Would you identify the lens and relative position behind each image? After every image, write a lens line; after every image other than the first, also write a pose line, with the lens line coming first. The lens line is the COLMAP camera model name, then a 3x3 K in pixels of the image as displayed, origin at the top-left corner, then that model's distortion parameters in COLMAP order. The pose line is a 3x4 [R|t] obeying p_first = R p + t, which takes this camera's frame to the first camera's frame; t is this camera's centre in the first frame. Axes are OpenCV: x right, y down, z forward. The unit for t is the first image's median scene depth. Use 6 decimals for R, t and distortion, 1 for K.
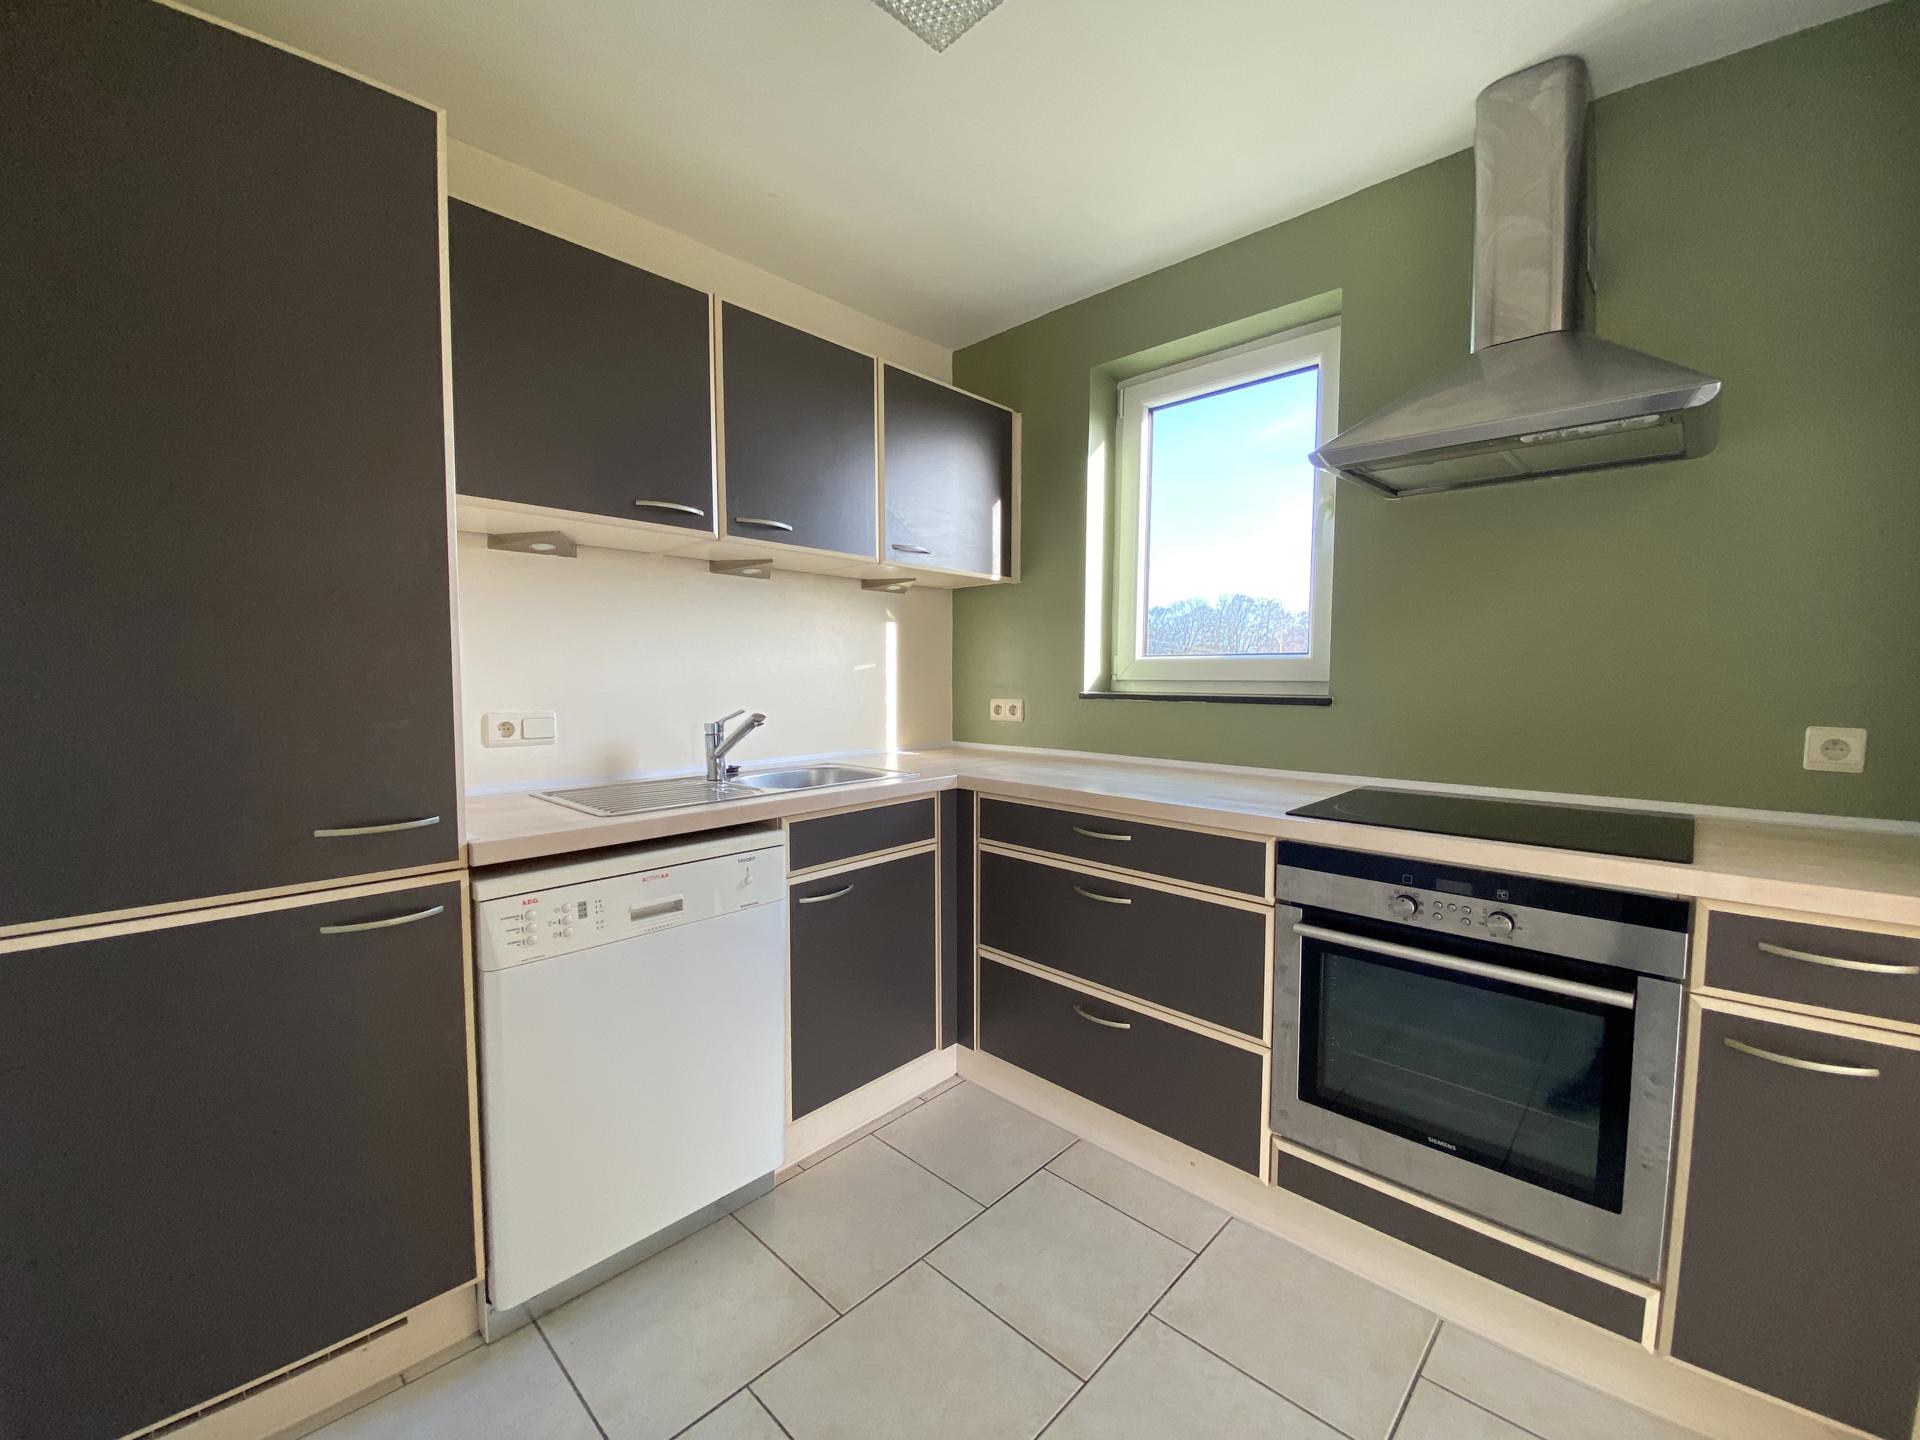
lens RADIAL K [[763.3, 0, 956.9], [0, 763.3, 704.9], [0, 0, 1]] dist [0.008817, -0.019278]
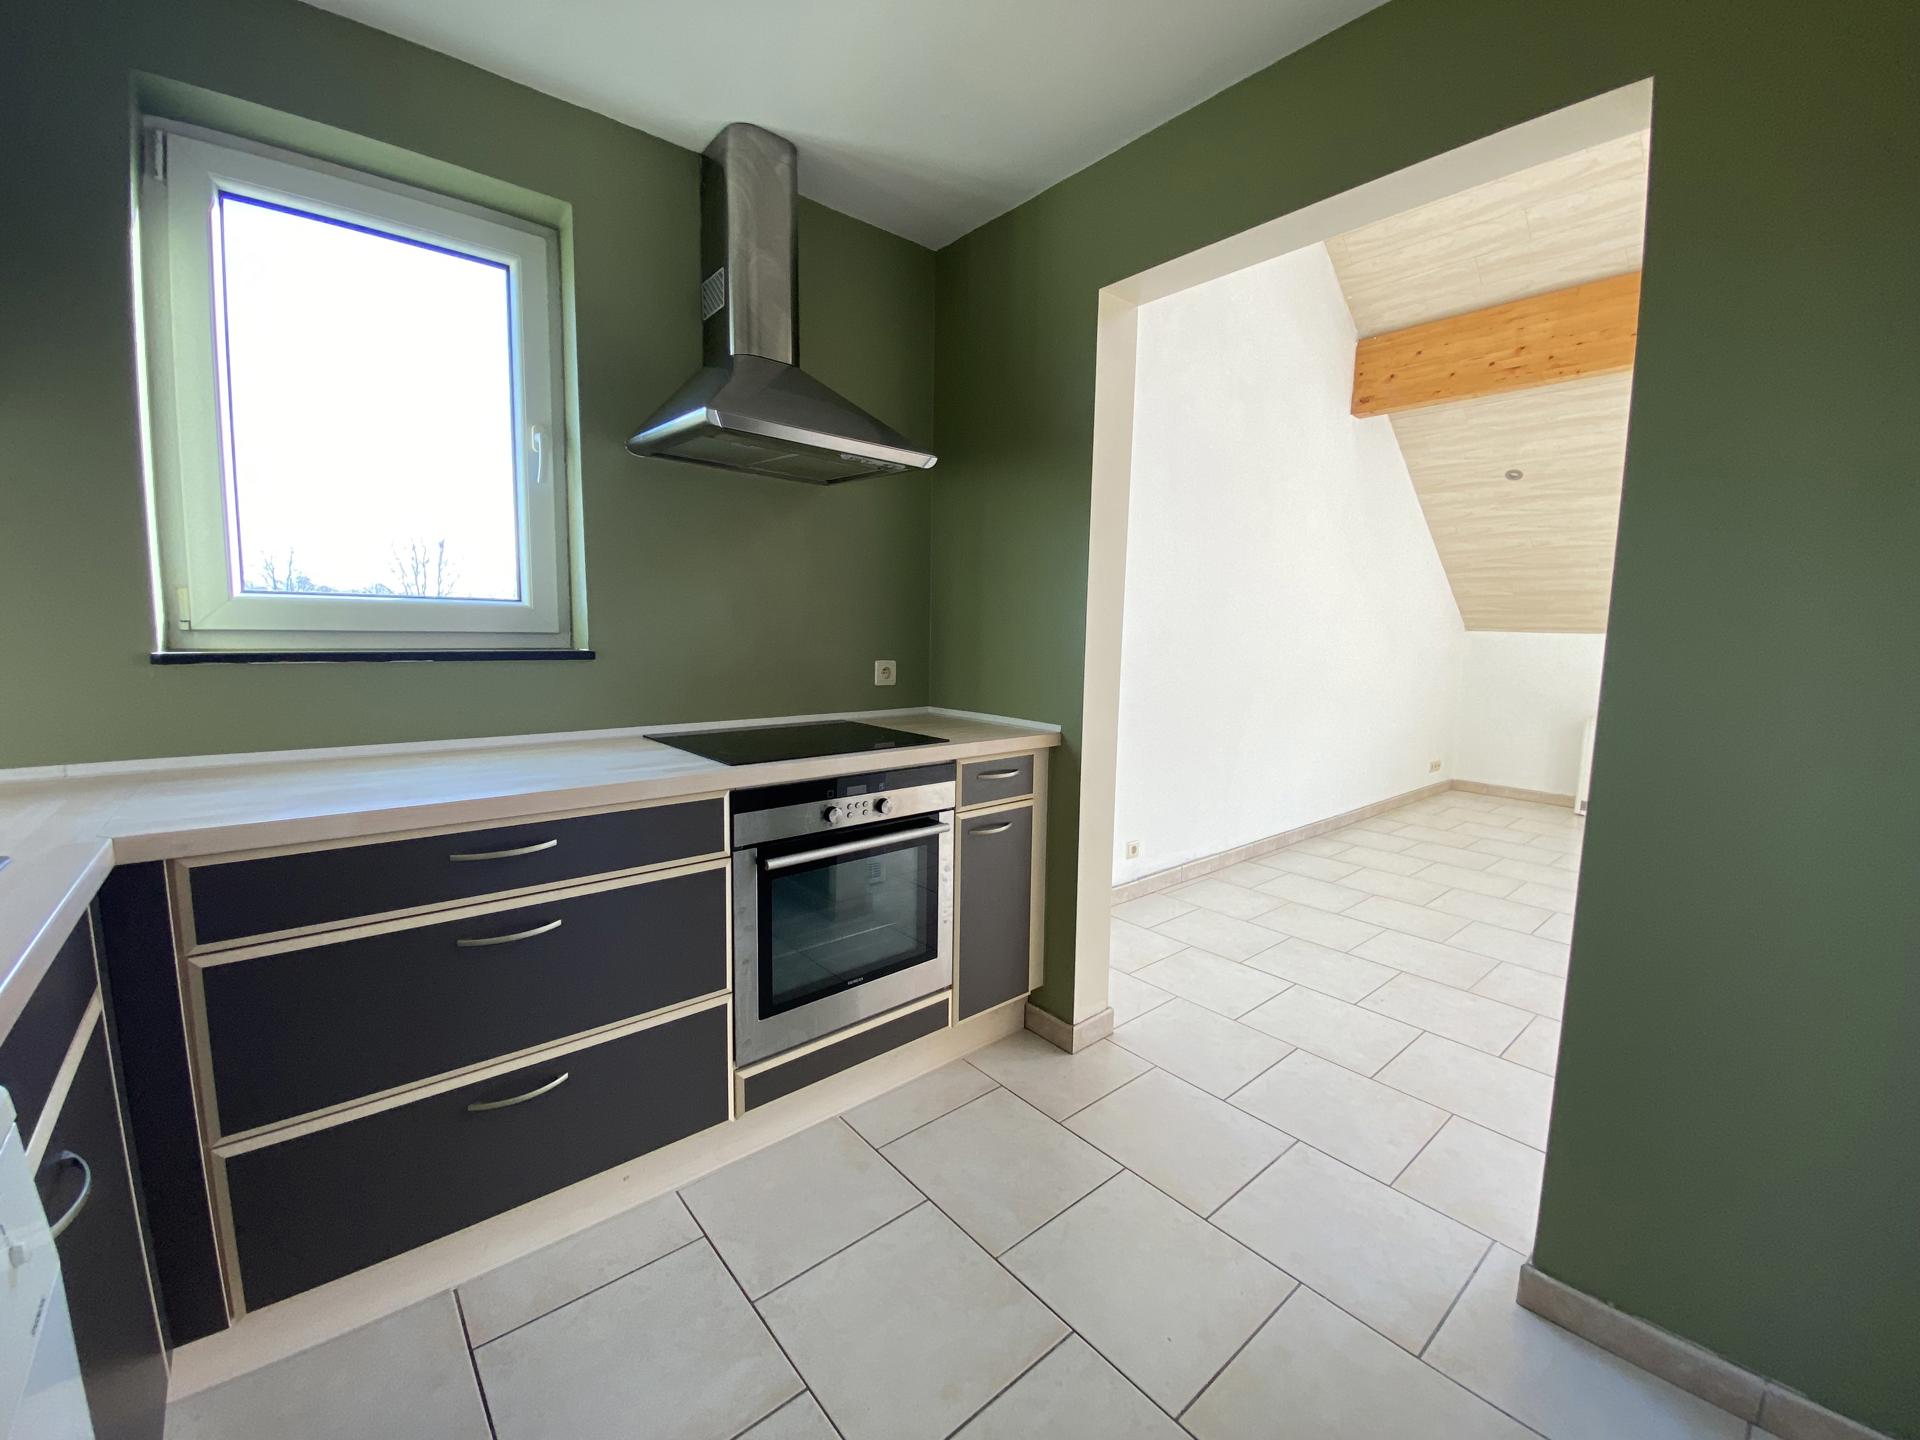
lens RADIAL K [[759.3, 0, 951.0], [0, 759.3, 714.1], [0, 0, 1]] dist [-0.000866, -0.020062]
pose [[0.079283, -0.106141, 0.991185, -0.543491], [0.023621, 0.994236, 0.104578, -0.024130], [-0.996572, 0.015121, 0.081333, 0.620806]]
